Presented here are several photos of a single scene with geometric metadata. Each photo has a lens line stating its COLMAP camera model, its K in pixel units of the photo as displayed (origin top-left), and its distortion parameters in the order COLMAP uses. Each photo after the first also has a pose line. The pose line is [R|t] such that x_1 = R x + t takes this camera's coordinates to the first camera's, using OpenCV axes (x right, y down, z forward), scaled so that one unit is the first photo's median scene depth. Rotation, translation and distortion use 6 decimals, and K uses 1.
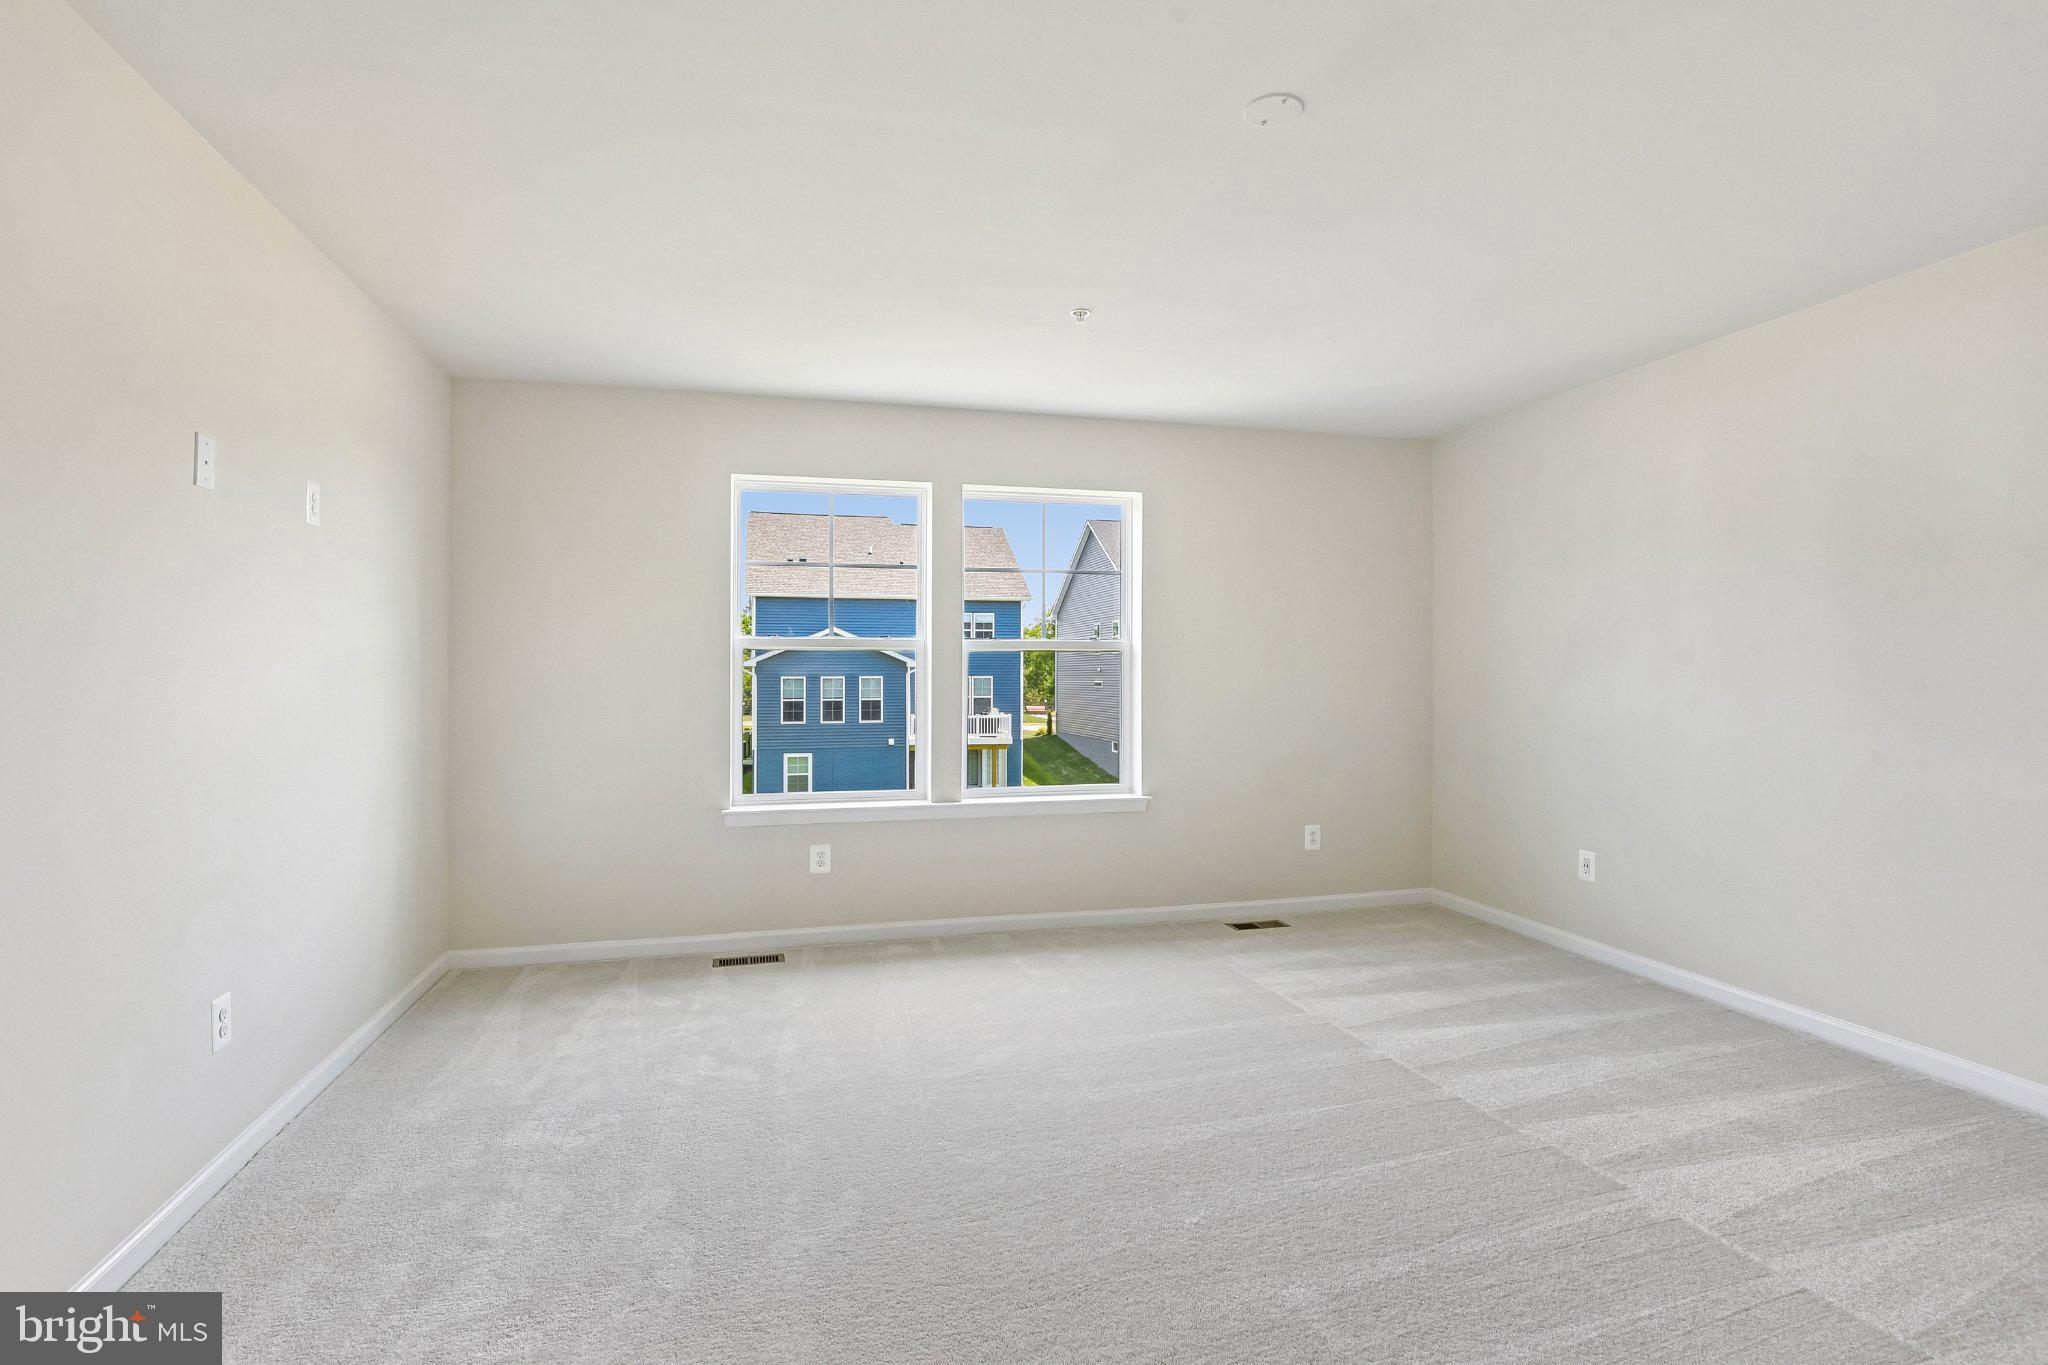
lens RADIAL K [[982.5, 0, 1018.2], [0, 982.5, 676.3], [0, 0, 1]] dist [-0.012911, -0.012448]
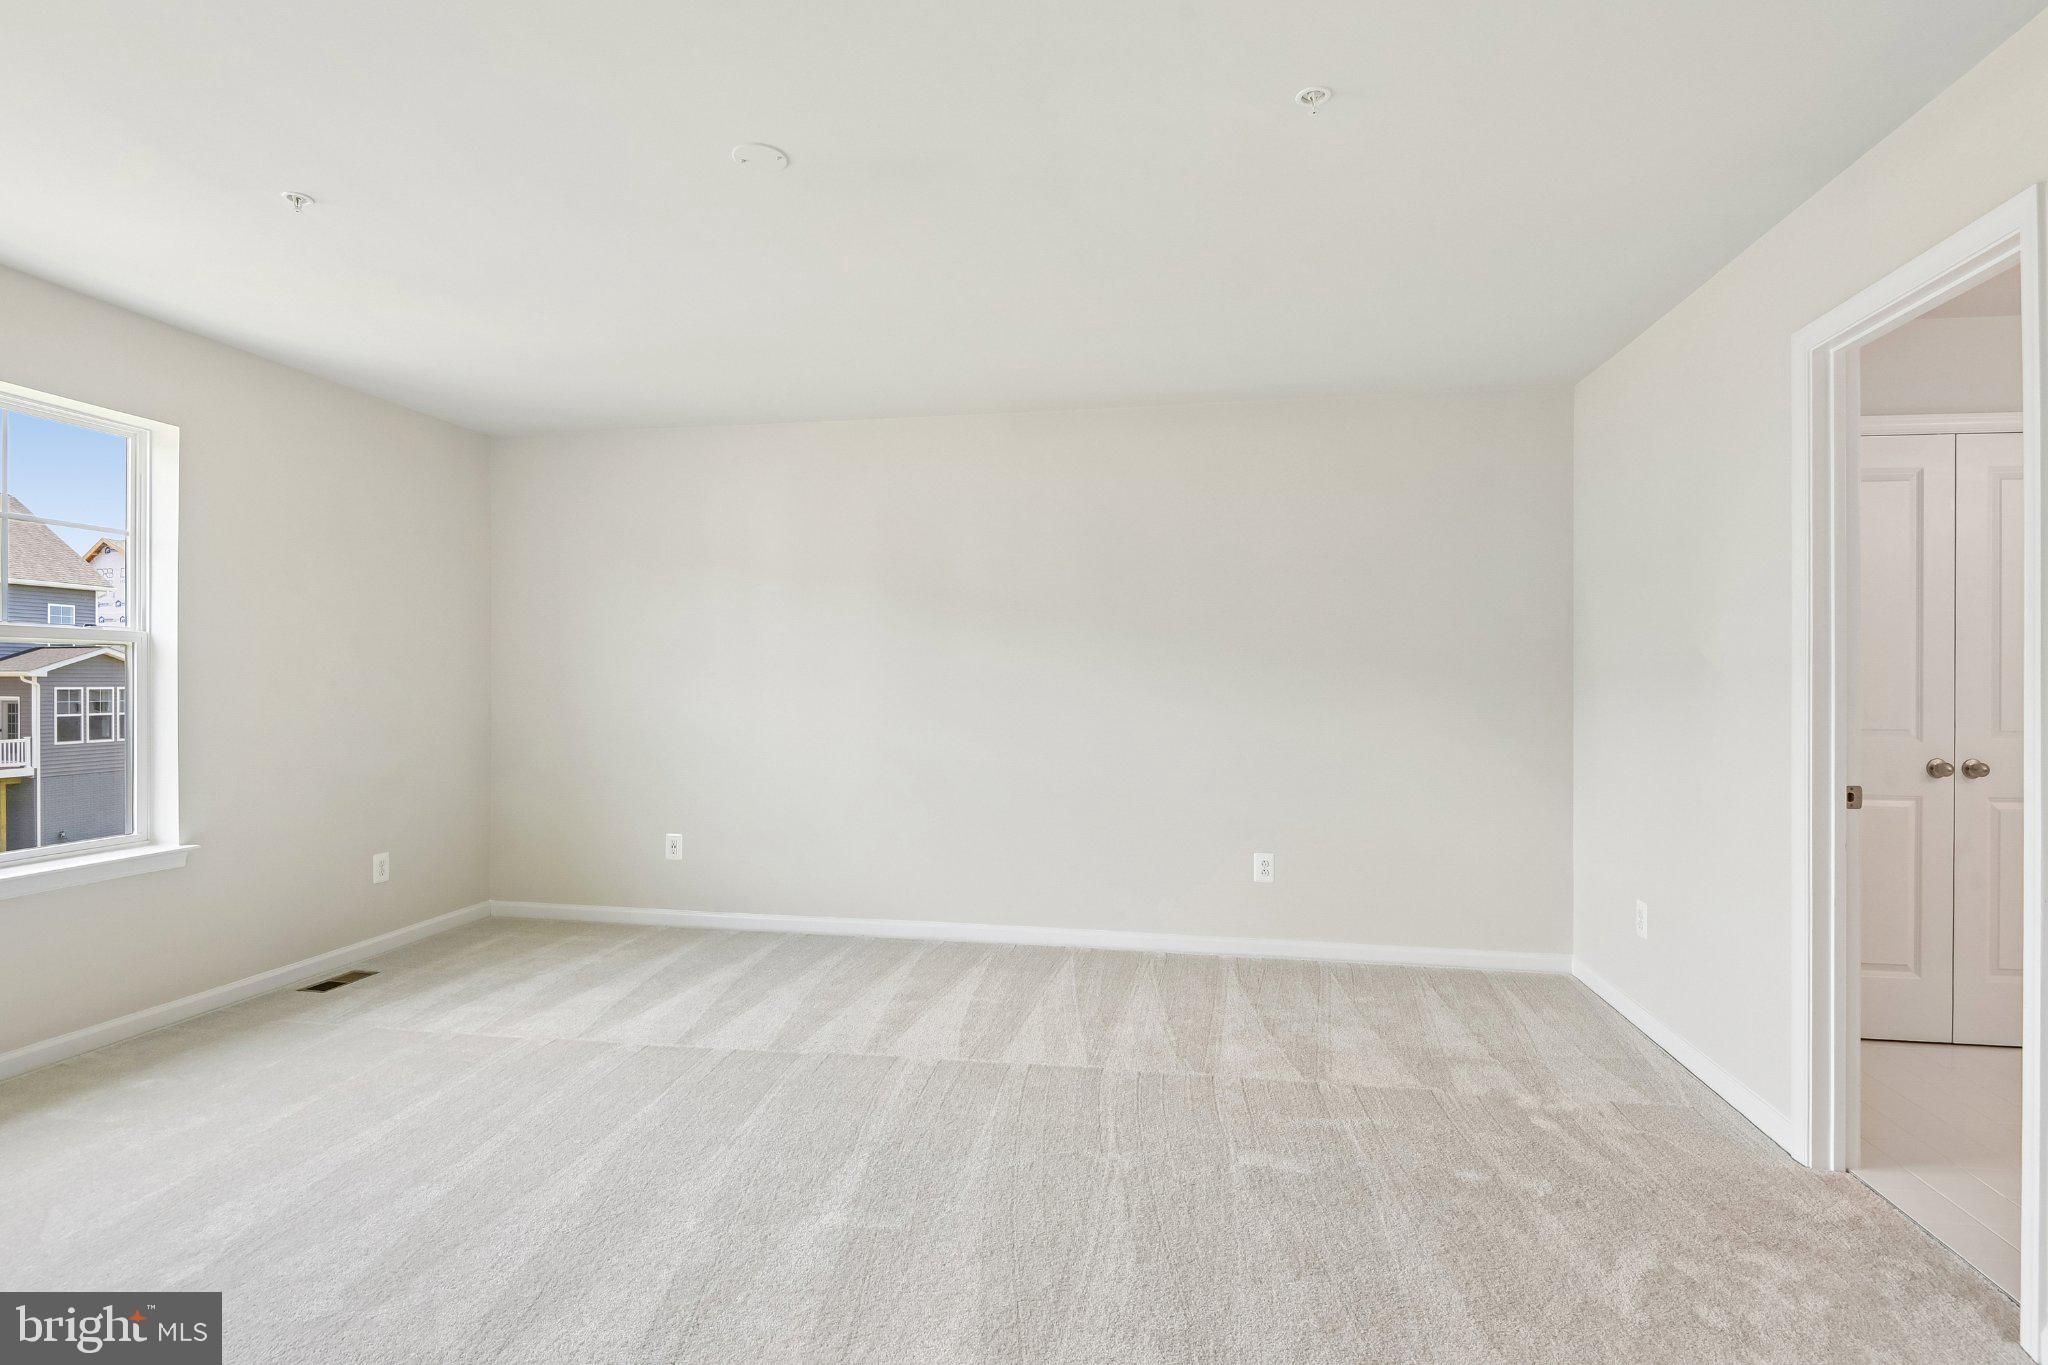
lens RADIAL K [[982.5, 0, 1033.4], [0, 982.5, 680.1], [0, 0, 1]] dist [-0.012911, -0.012448]
pose [[0.439676, -0.004516, 0.898145, -0.613446], [0.007957, 0.999968, 0.001133, 0.002993], [-0.898121, 0.006648, 0.439697, 0.268797]]
